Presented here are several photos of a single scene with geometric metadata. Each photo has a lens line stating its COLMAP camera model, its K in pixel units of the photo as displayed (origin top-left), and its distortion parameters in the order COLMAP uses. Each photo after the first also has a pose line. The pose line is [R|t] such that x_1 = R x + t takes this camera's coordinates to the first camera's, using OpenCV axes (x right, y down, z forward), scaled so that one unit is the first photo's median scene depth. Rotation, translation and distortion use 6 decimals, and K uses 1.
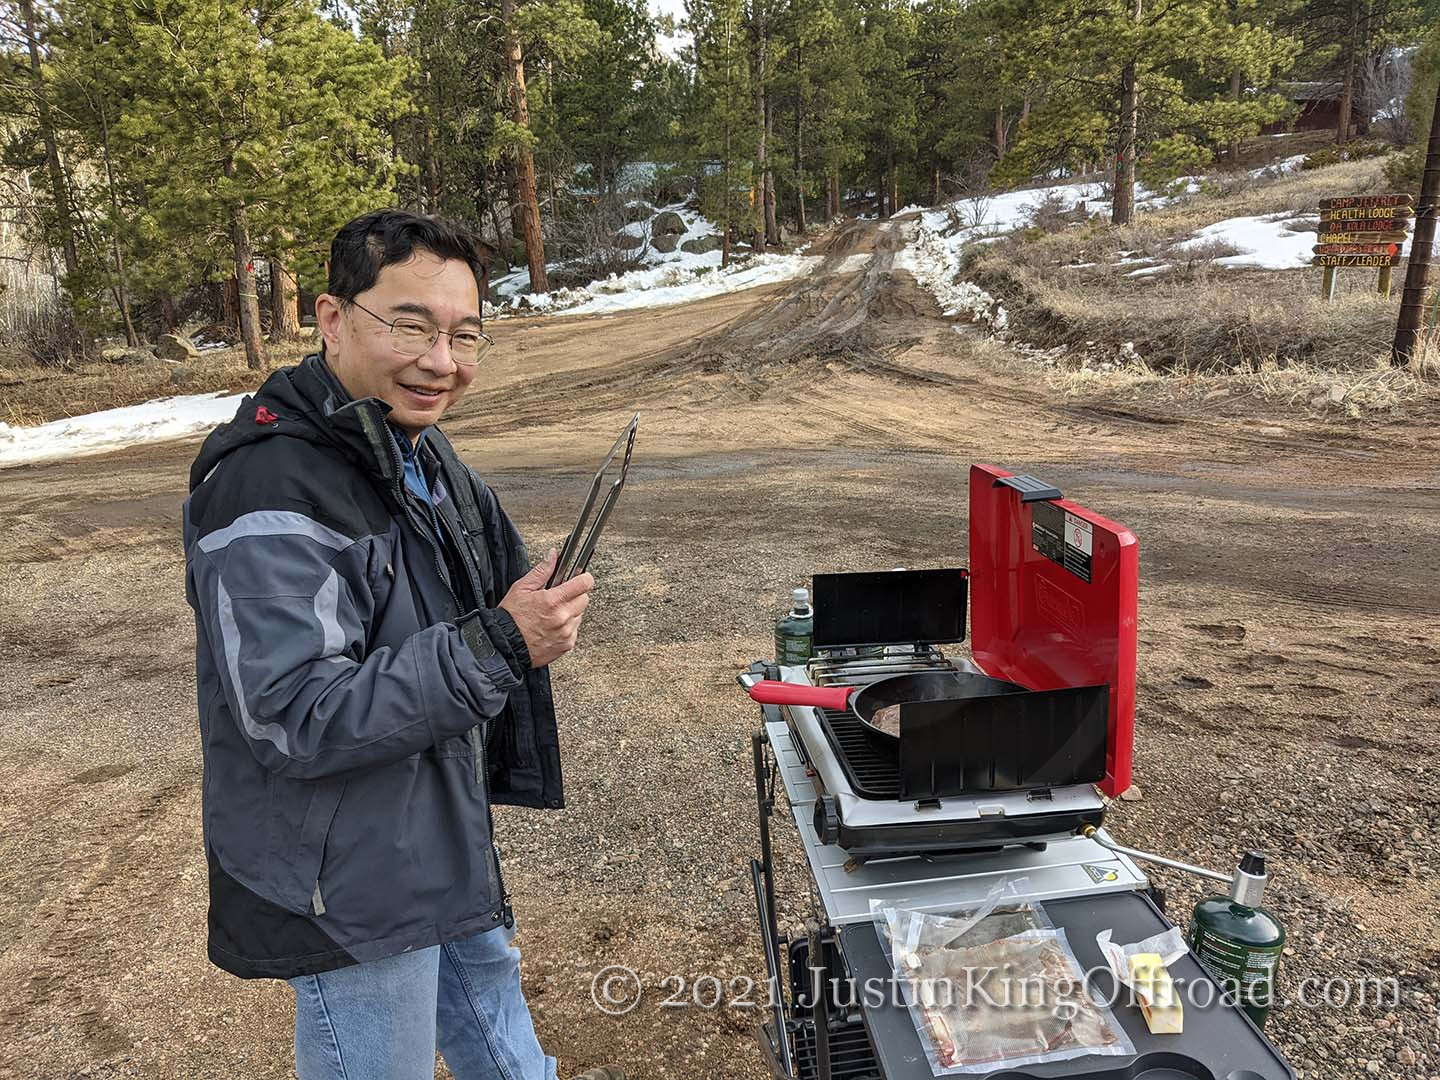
lens RADIAL K [[1126.5, 0, 713.8], [0, 1126.5, 514.8], [0, 0, 1]] dist [0.039758, -0.073200]
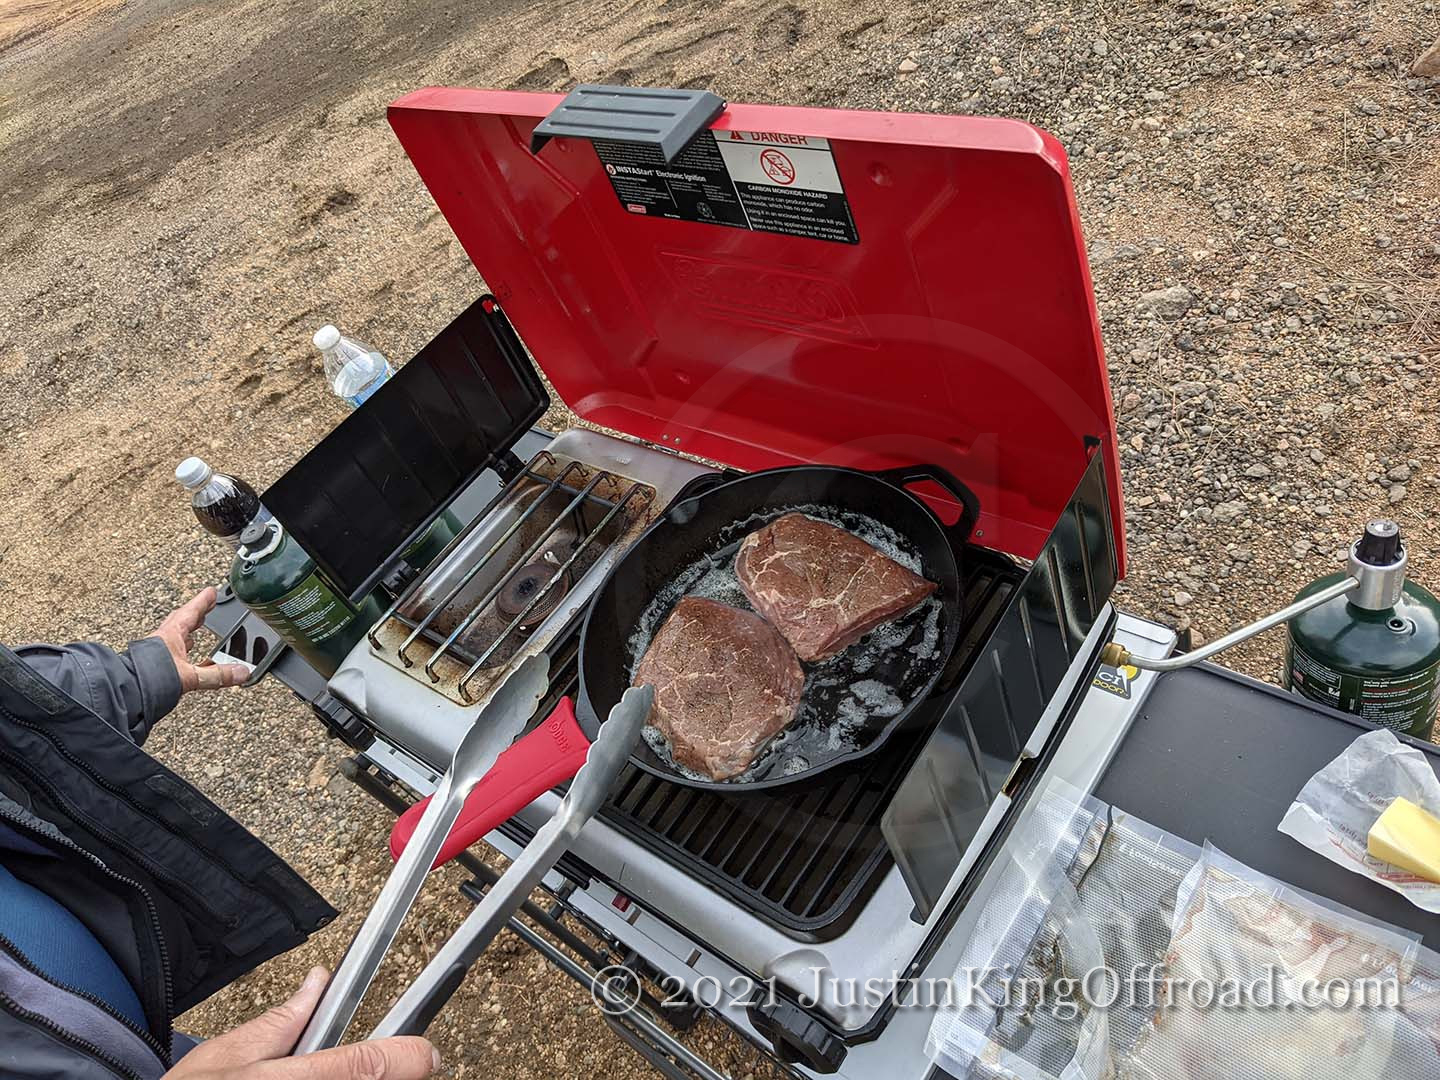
lens RADIAL K [[1126.5, 0, 713.8], [0, 1126.5, 514.8], [0, 0, 1]] dist [0.039758, -0.073200]
pose [[0.653961, -0.663450, 0.363549, 0.019996], [0.441519, 0.724925, 0.528720, -0.056742], [-0.614325, -0.185249, 0.766999, 0.278383]]
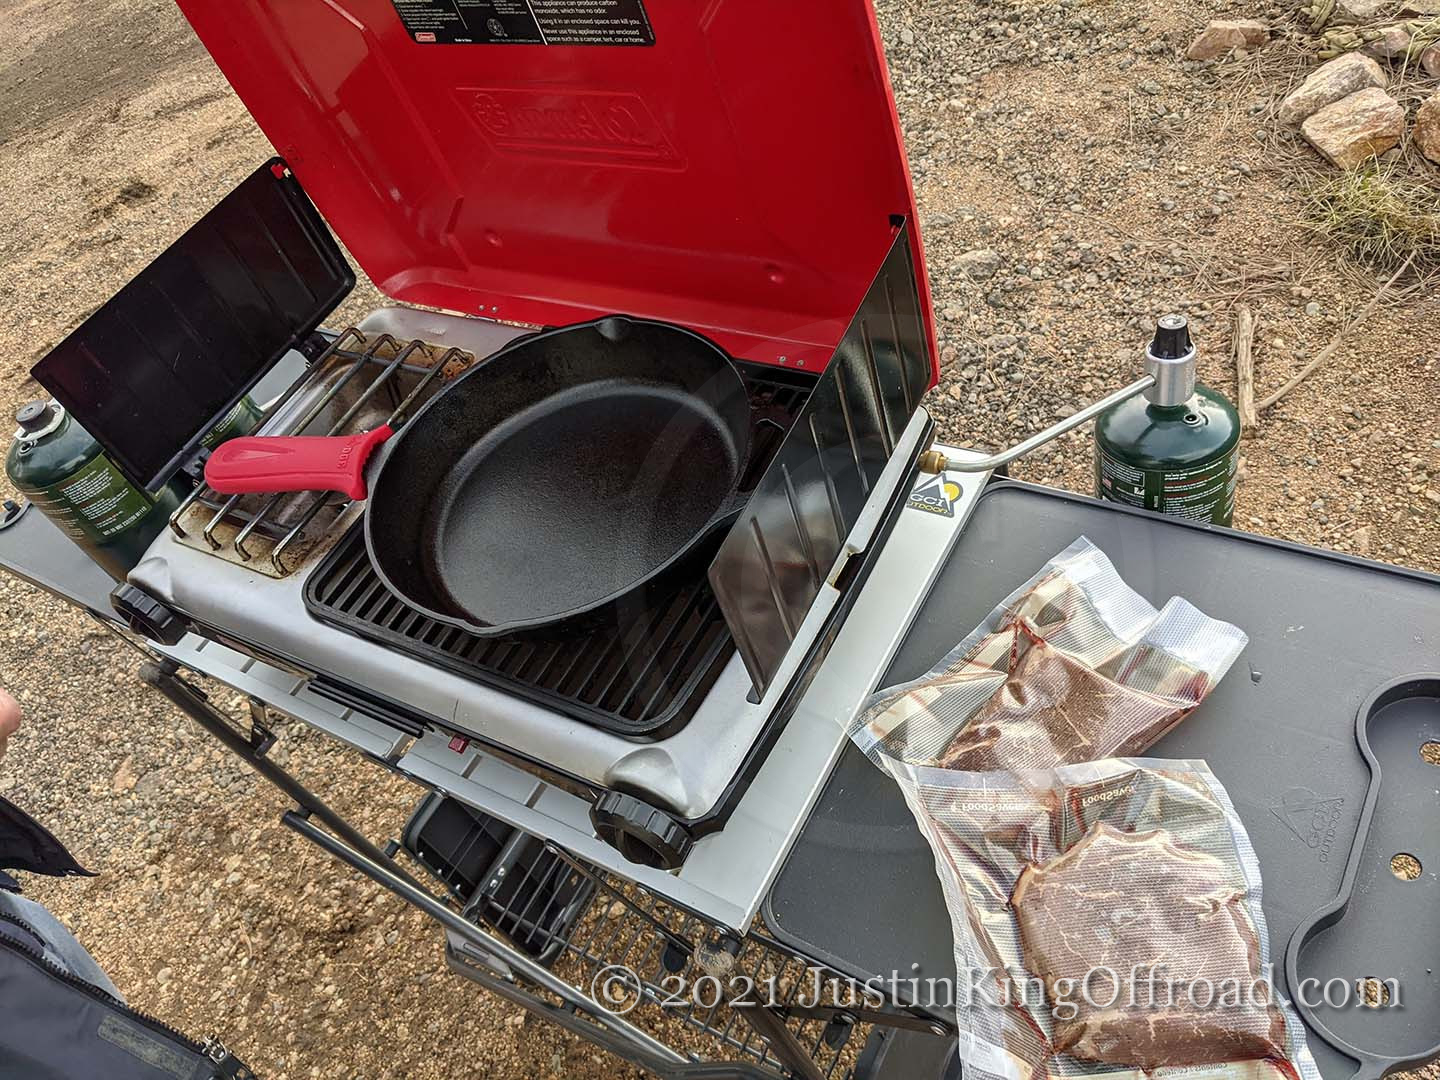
lens RADIAL K [[1128.9, 0, 726.6], [0, 1128.9, 523.4], [0, 0, 1]] dist [0.040409, -0.076148]
pose [[0.564984, -0.675347, 0.474025, -0.004638], [0.384570, 0.723824, 0.572874, -0.024999], [-0.729999, -0.141369, 0.668668, 0.272432]]
